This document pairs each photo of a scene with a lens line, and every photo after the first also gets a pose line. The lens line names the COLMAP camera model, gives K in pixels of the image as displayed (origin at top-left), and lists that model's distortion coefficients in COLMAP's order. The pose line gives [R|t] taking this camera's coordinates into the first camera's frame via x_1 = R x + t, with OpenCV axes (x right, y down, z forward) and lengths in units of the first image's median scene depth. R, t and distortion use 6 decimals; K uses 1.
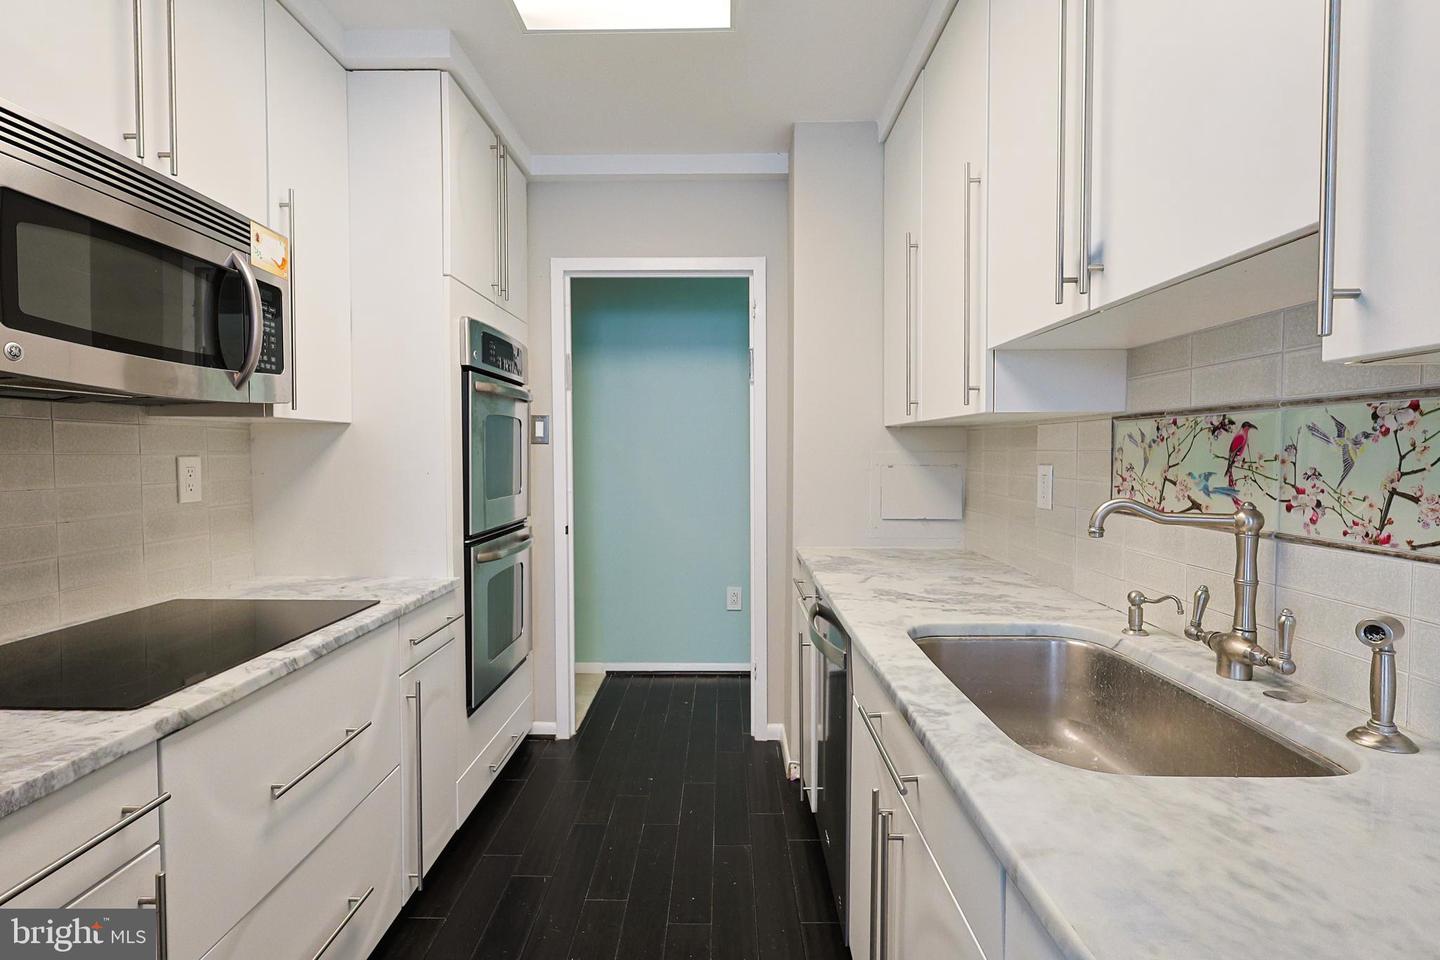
lens RADIAL K [[718.6, 0, 718.0], [0, 718.6, 454.7], [0, 0, 1]] dist [-0.001684, 0.000058]
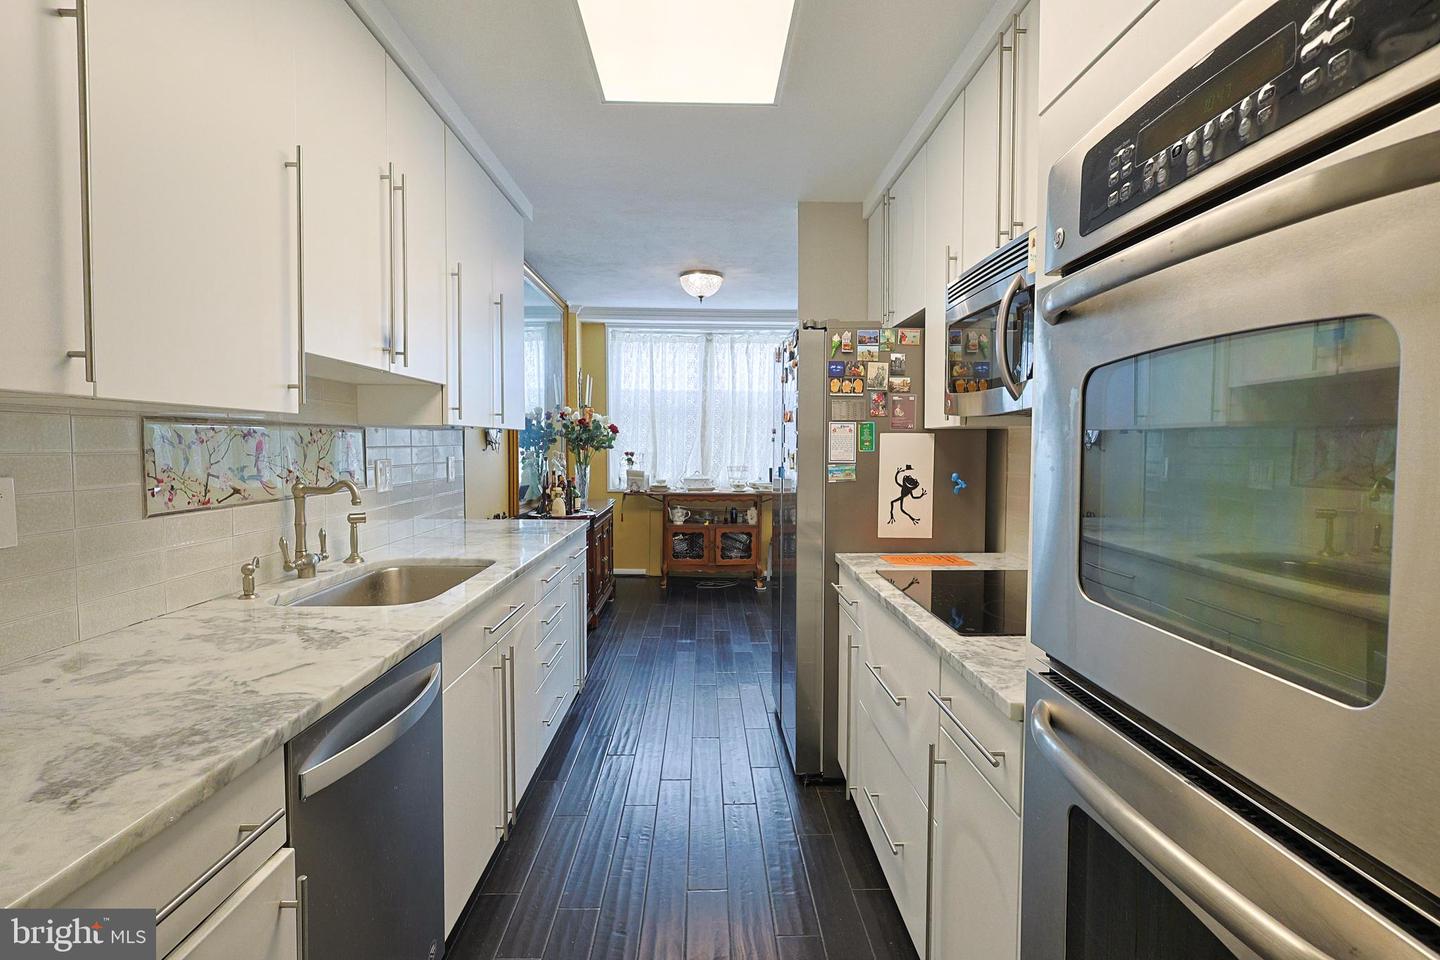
lens RADIAL K [[718.6, 0, 718.0], [0, 718.6, 454.7], [0, 0, 1]] dist [-0.001684, 0.000058]
pose [[-0.999391, -0.004233, -0.034651, -0.214619], [-0.004961, 0.999768, 0.020947, -0.033365], [0.034554, 0.021106, -0.999180, 2.561199]]
